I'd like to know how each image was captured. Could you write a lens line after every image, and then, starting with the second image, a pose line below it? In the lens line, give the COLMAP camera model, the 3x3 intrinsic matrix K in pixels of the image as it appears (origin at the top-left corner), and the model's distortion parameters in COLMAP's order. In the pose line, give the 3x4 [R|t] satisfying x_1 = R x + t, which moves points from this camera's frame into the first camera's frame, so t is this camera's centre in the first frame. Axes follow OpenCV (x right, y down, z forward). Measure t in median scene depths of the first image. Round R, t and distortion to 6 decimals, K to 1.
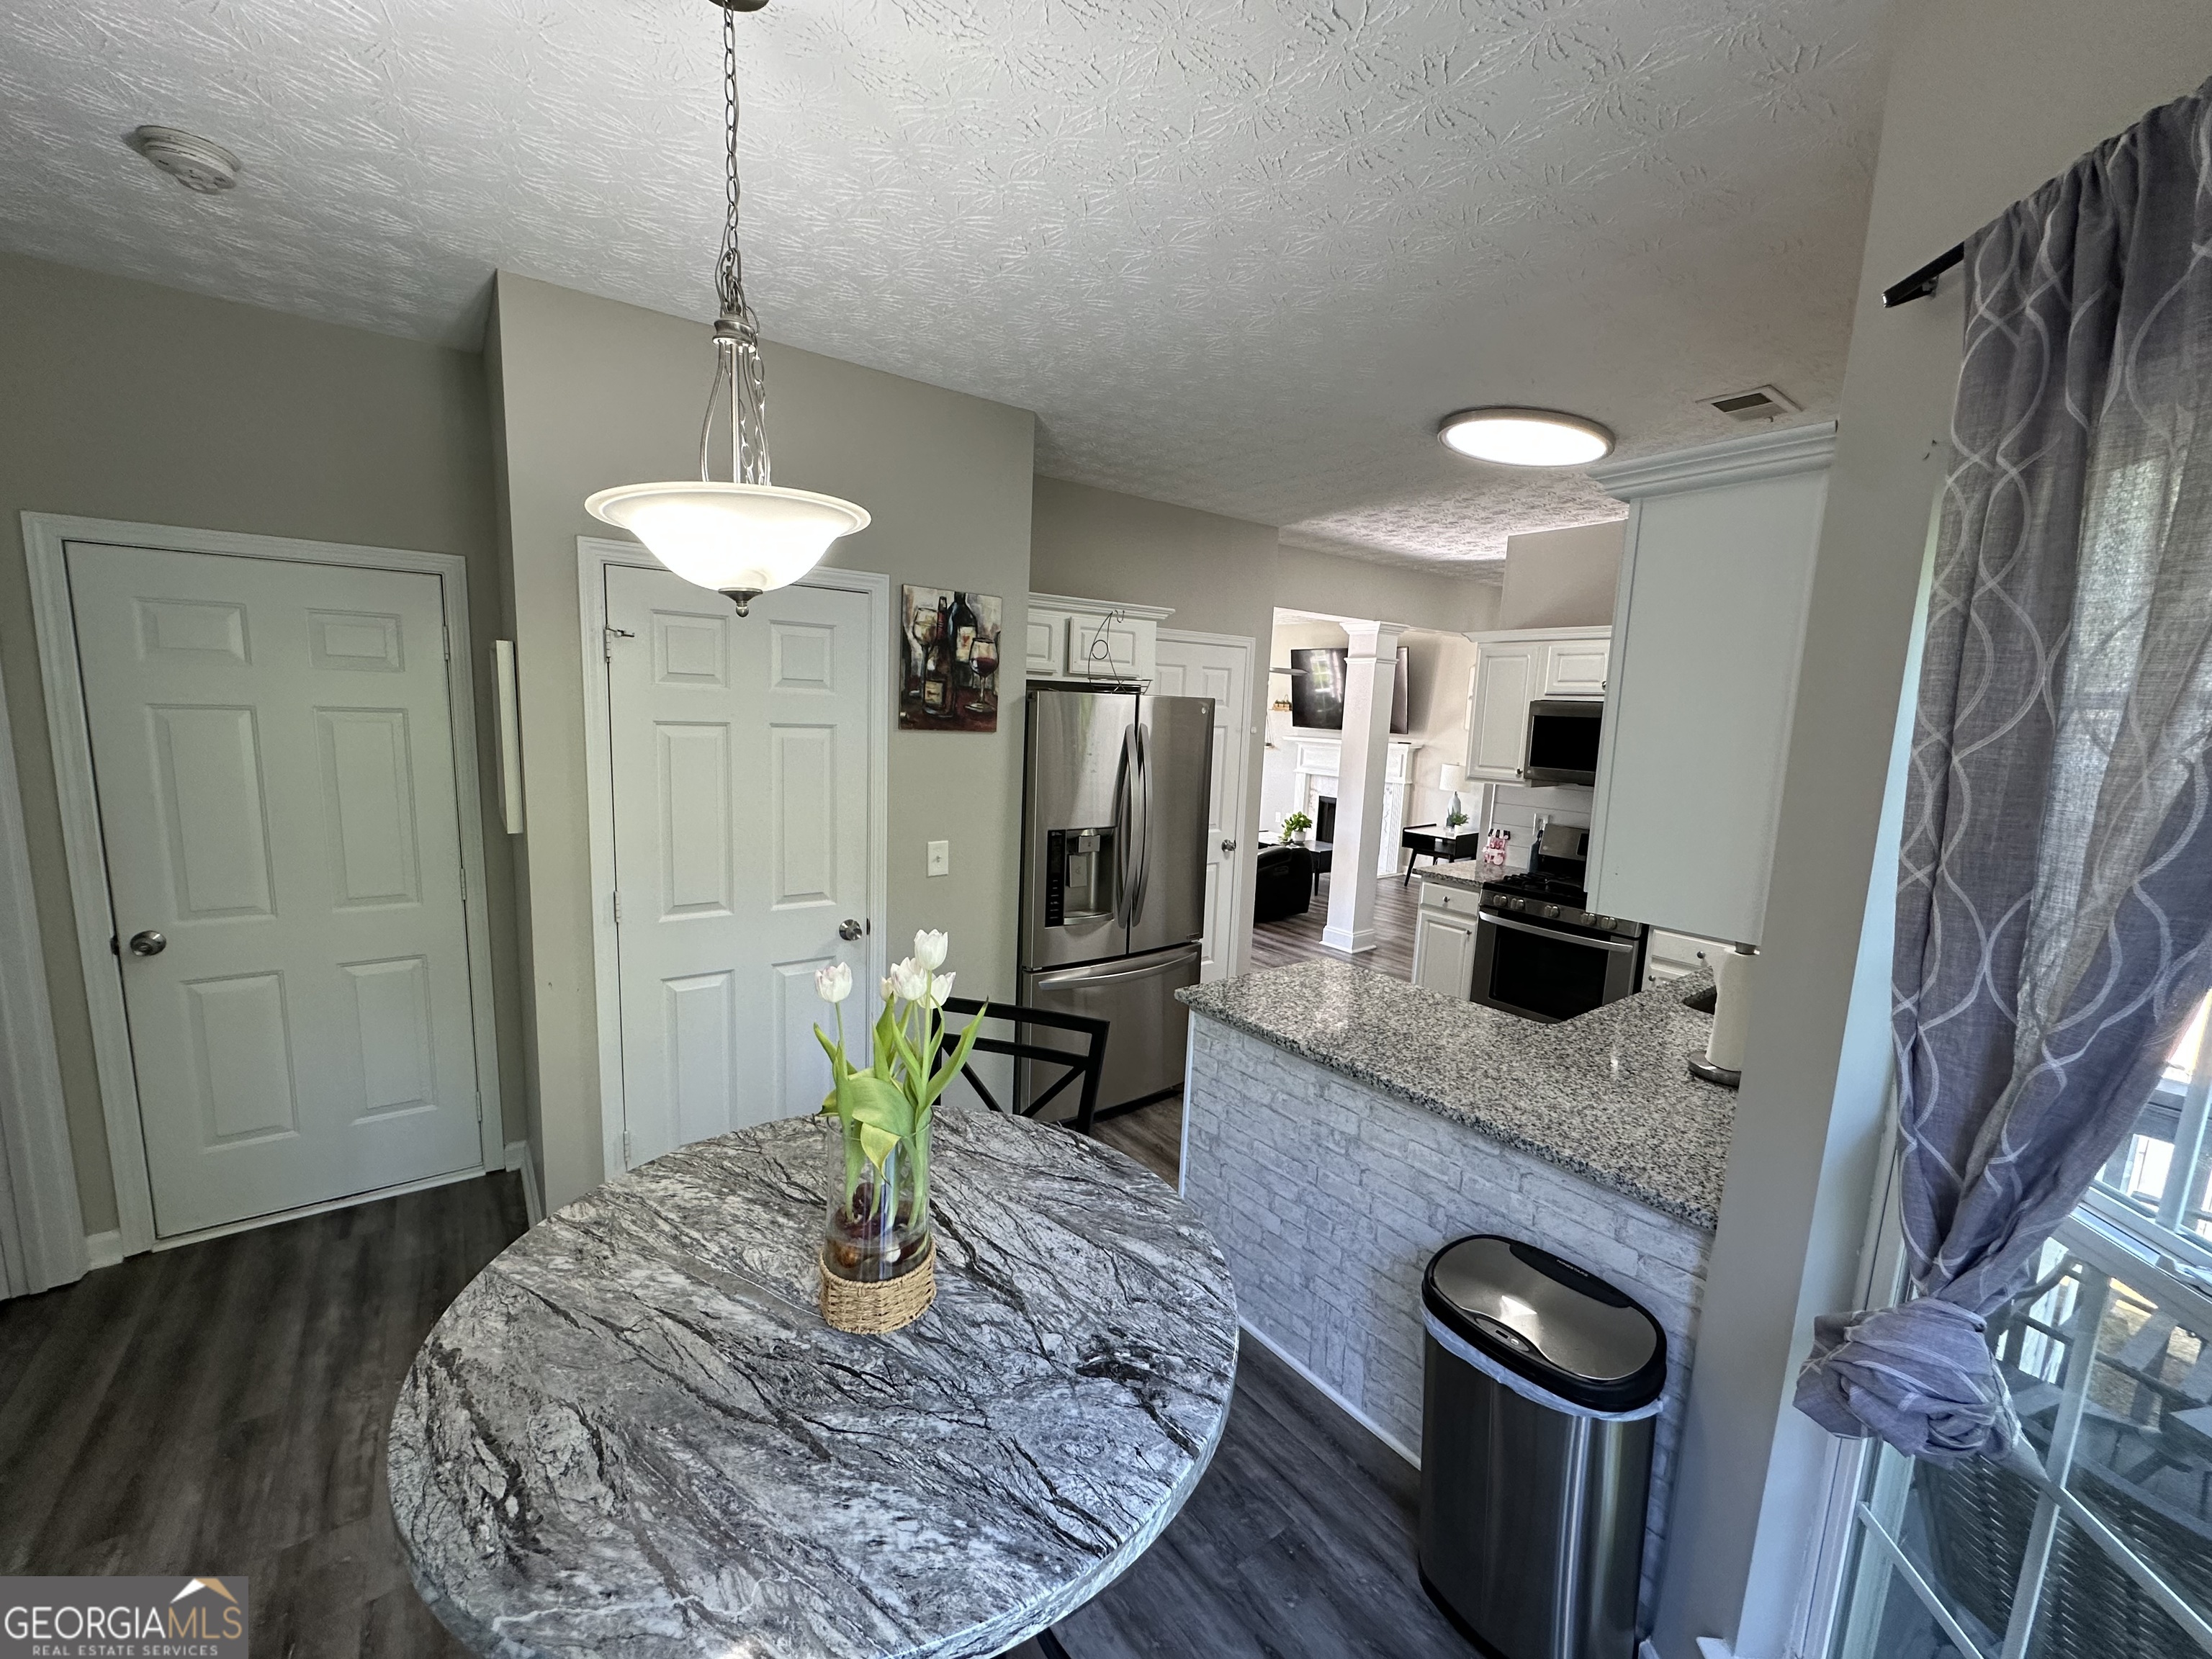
lens RADIAL K [[884.6, 0, 1101.8], [0, 884.6, 830.2], [0, 0, 1]] dist [-0.006804, 0.001298]
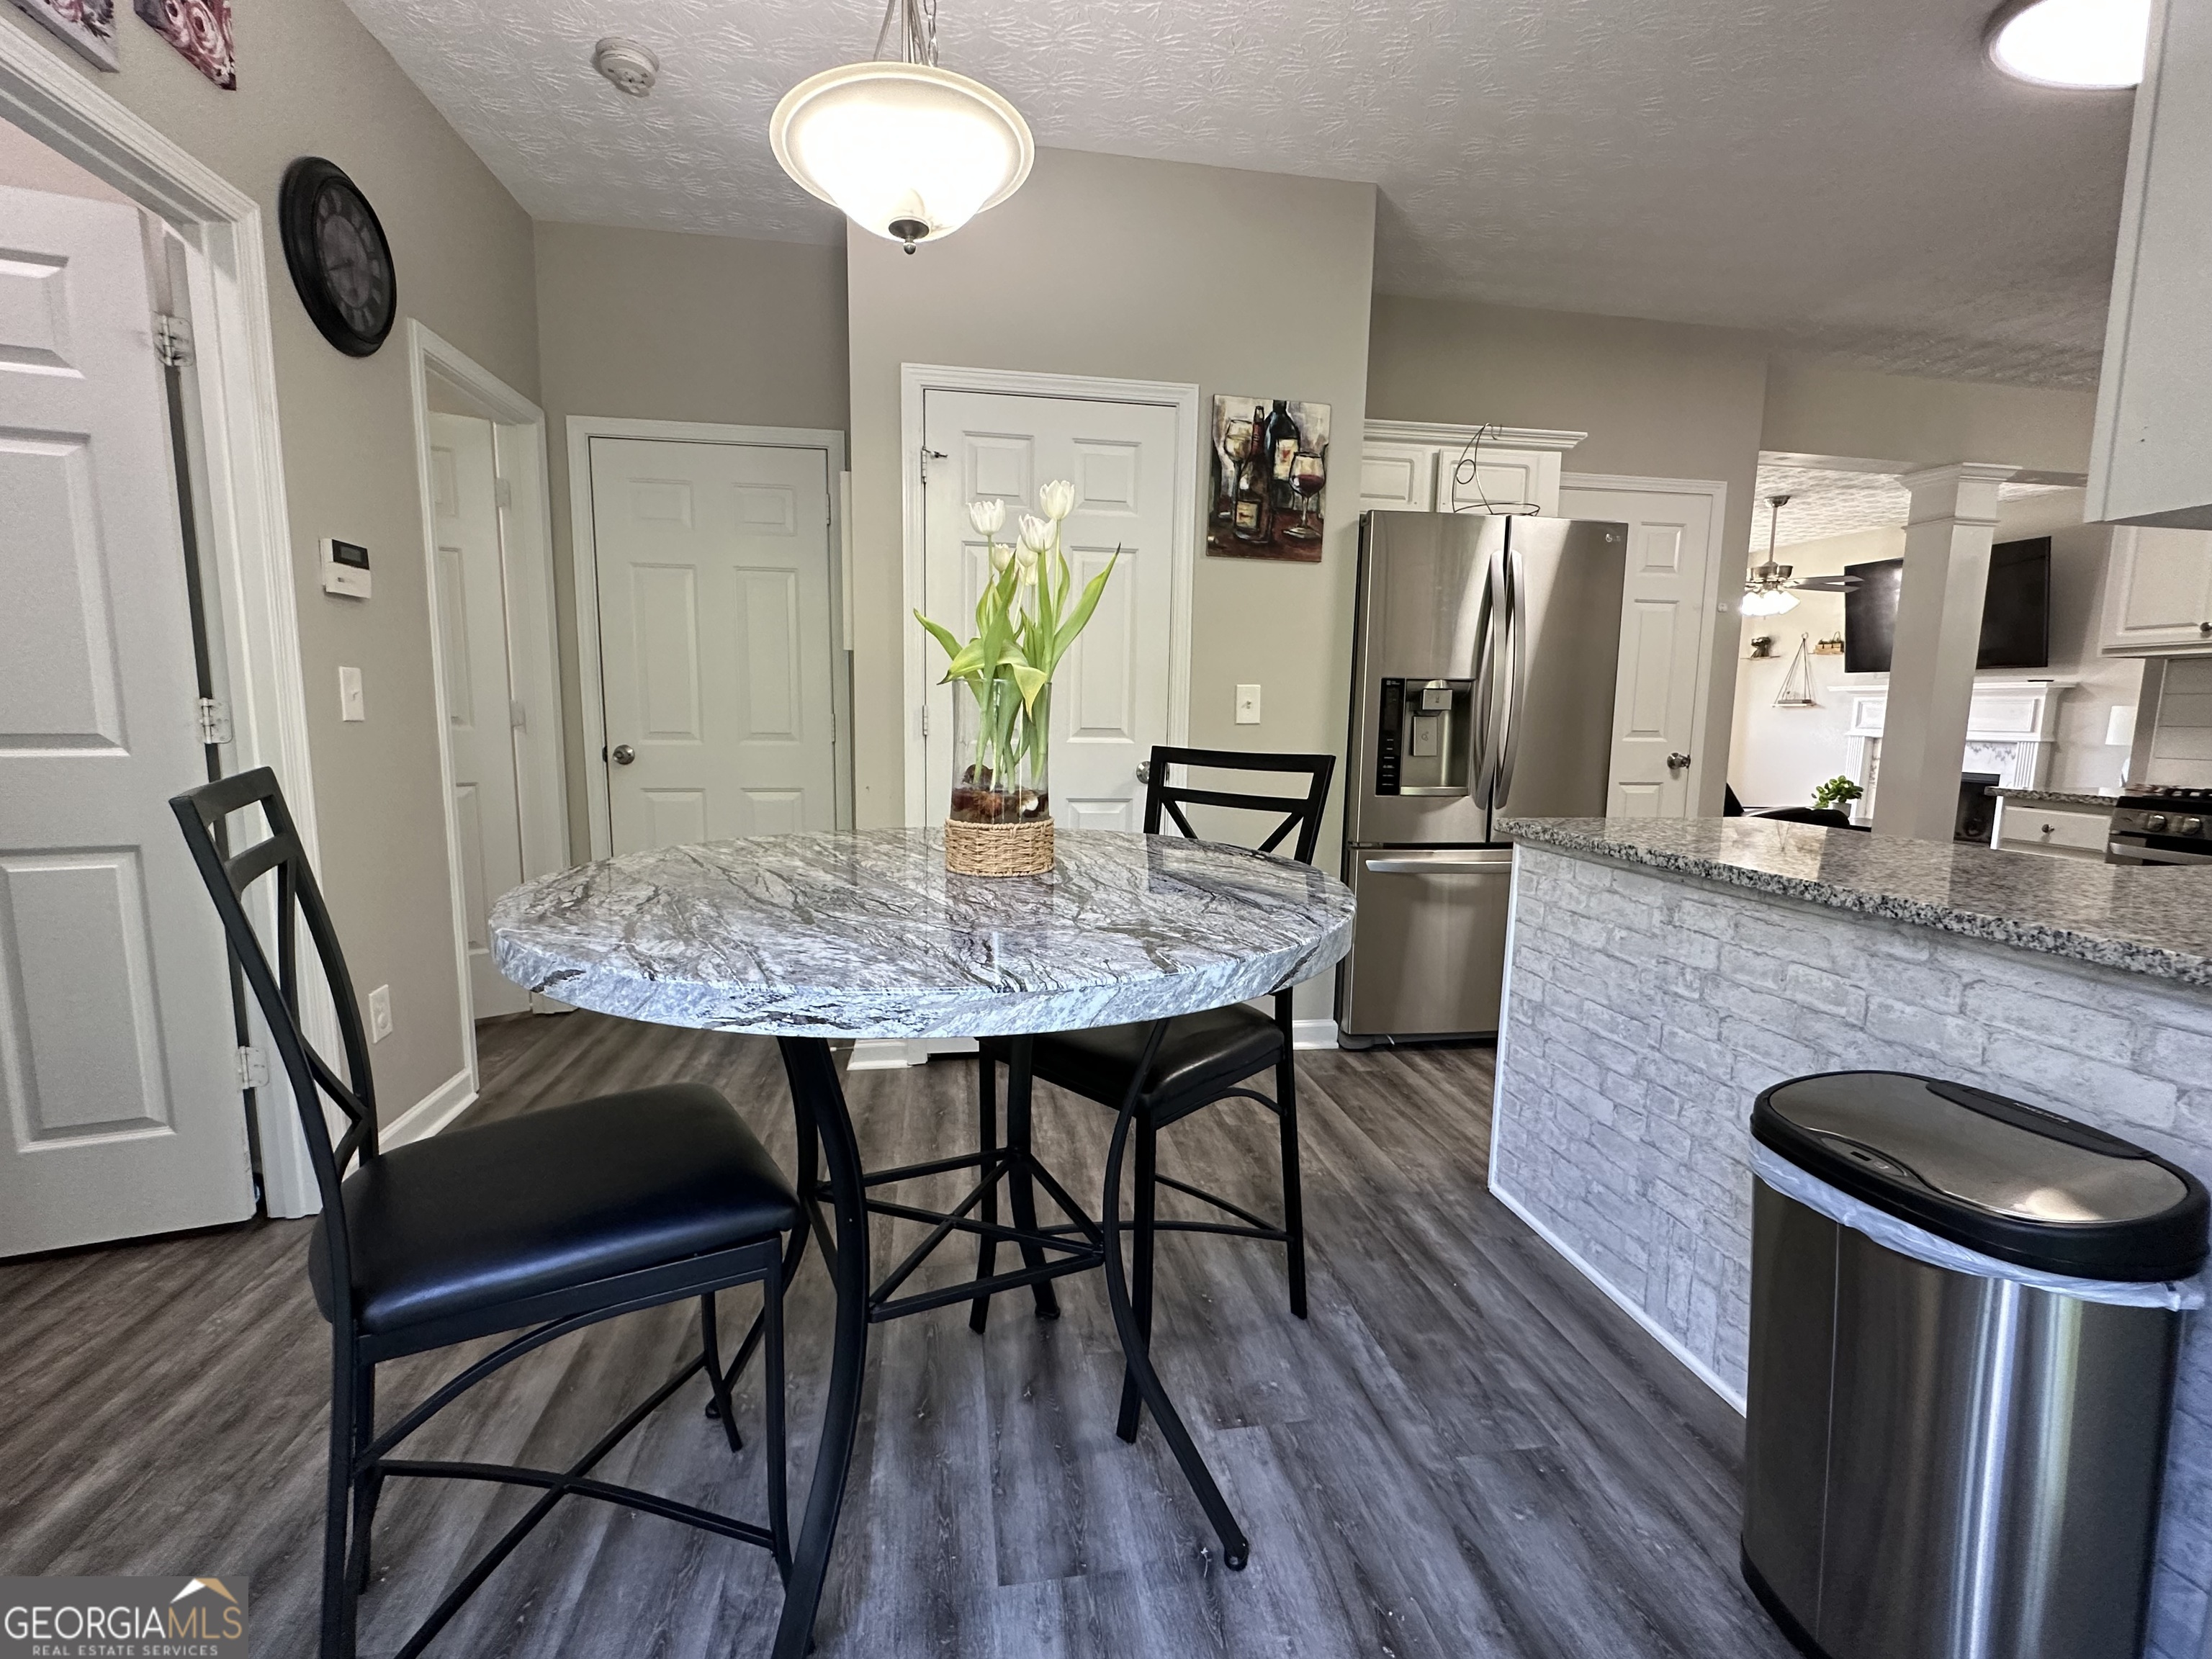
lens RADIAL K [[971.6, 0, 1102.4], [0, 971.6, 834.3], [0, 0, 1]] dist [-0.004519, -0.000092]
pose [[0.888779, 0.034826, -0.457011, 0.193885], [-0.046842, 0.998790, -0.014985, 0.259560], [0.455936, 0.034726, 0.889335, 0.081033]]
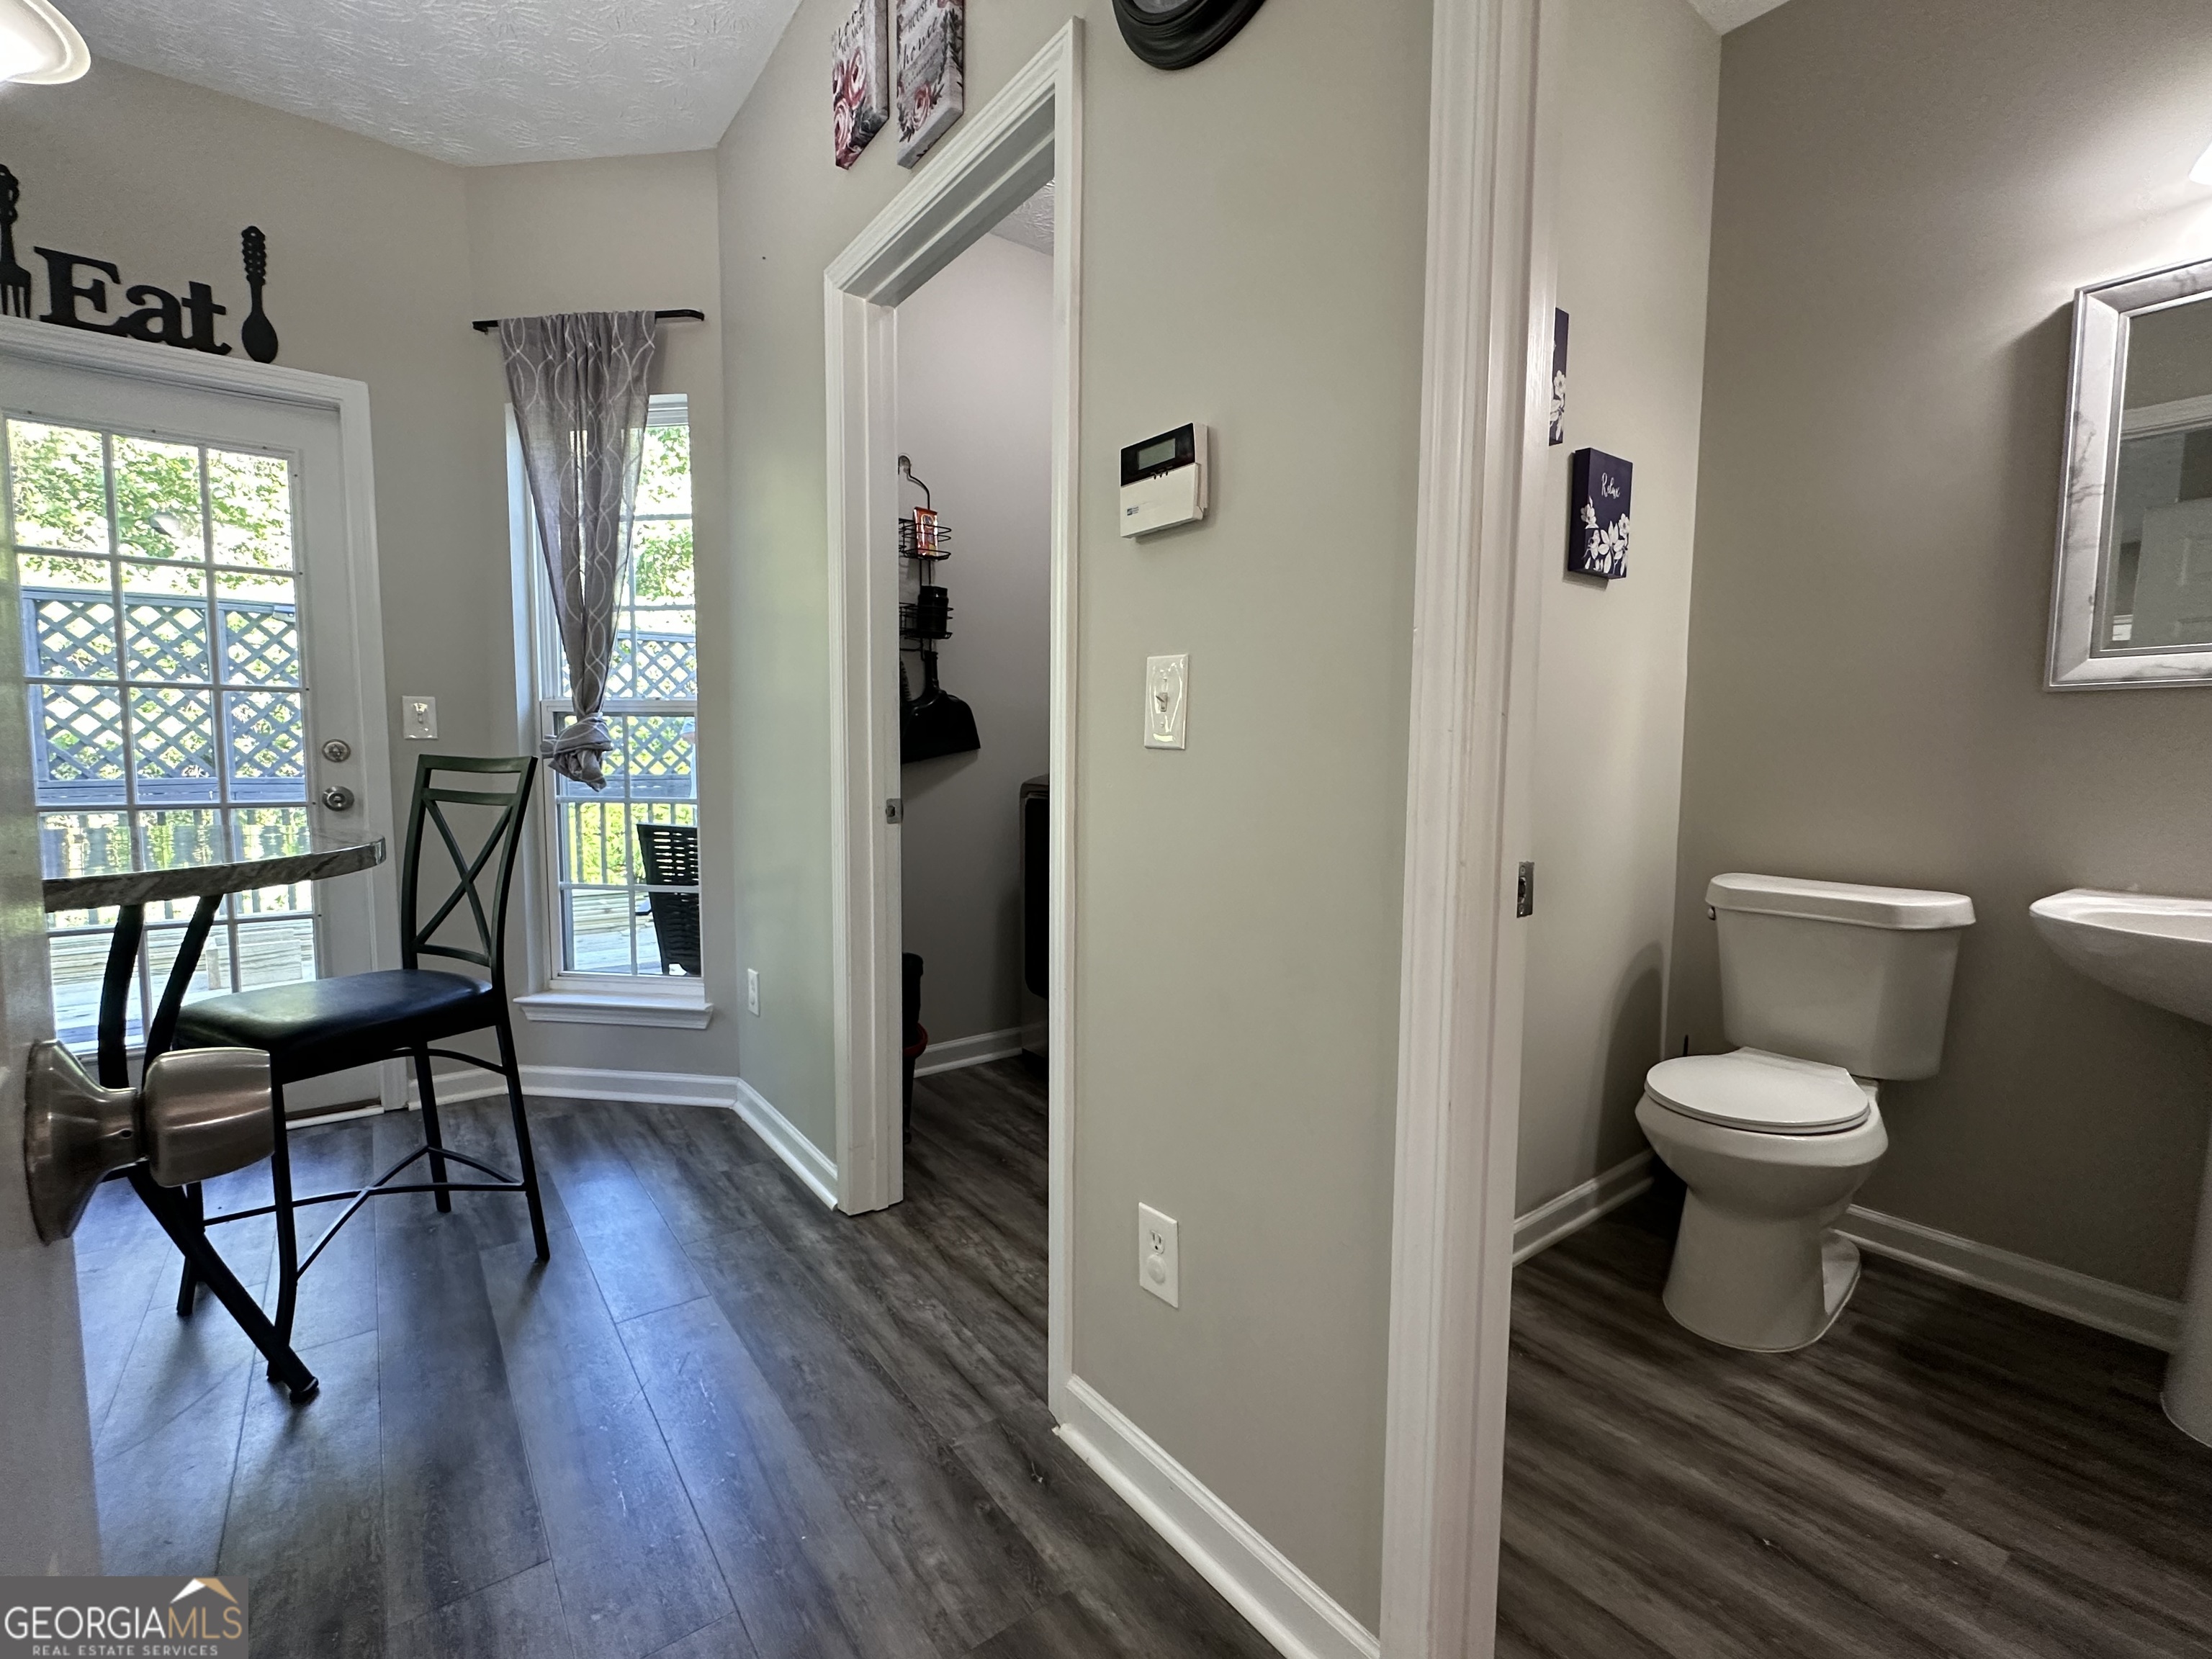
lens RADIAL K [[971.6, 0, 1102.4], [0, 971.6, 834.3], [0, 0, 1]] dist [-0.004519, -0.000092]
pose [[-0.998852, -0.045065, -0.016263, -0.910796], [-0.047592, 0.972357, 0.228596, 0.083374], [0.005511, 0.229107, -0.973386, 1.188645]]
